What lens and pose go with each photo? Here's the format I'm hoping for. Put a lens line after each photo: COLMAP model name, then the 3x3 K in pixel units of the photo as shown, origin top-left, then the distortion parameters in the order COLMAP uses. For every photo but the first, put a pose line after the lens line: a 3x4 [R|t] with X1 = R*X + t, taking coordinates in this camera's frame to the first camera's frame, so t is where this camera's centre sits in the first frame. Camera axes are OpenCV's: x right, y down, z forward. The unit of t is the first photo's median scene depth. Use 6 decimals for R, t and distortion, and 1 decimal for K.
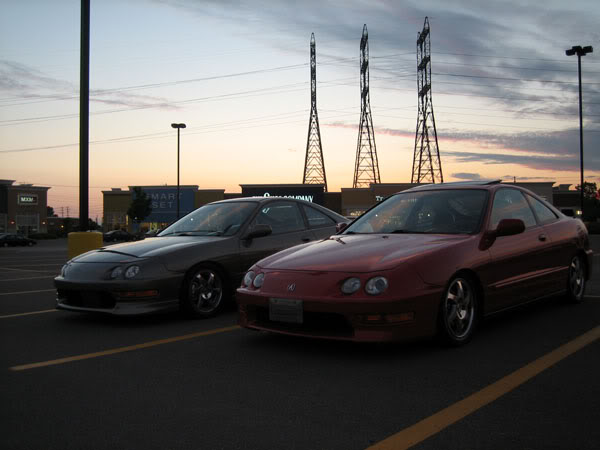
lens RADIAL K [[612.6, 0, 300.0], [0, 612.6, 225.0], [0, 0, 1]] dist [-0.085276, 0.001079]
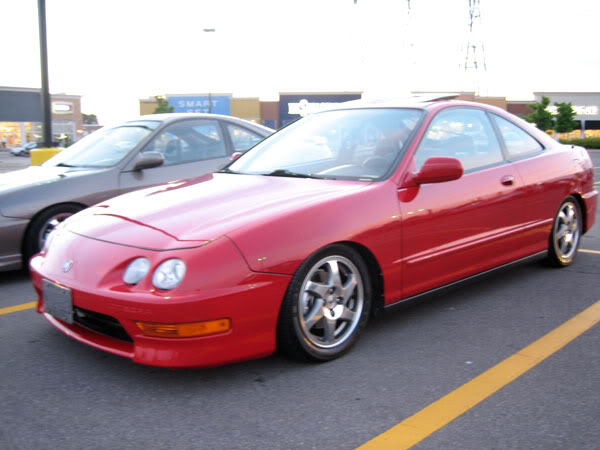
lens RADIAL K [[612.6, 0, 300.0], [0, 612.6, 225.0], [0, 0, 1]] dist [-0.085276, 0.001079]
pose [[0.997594, 0.015895, -0.067481, 0.203424], [-0.005671, 0.988809, 0.149079, -0.029189], [0.069095, -0.148337, 0.986520, 0.282577]]
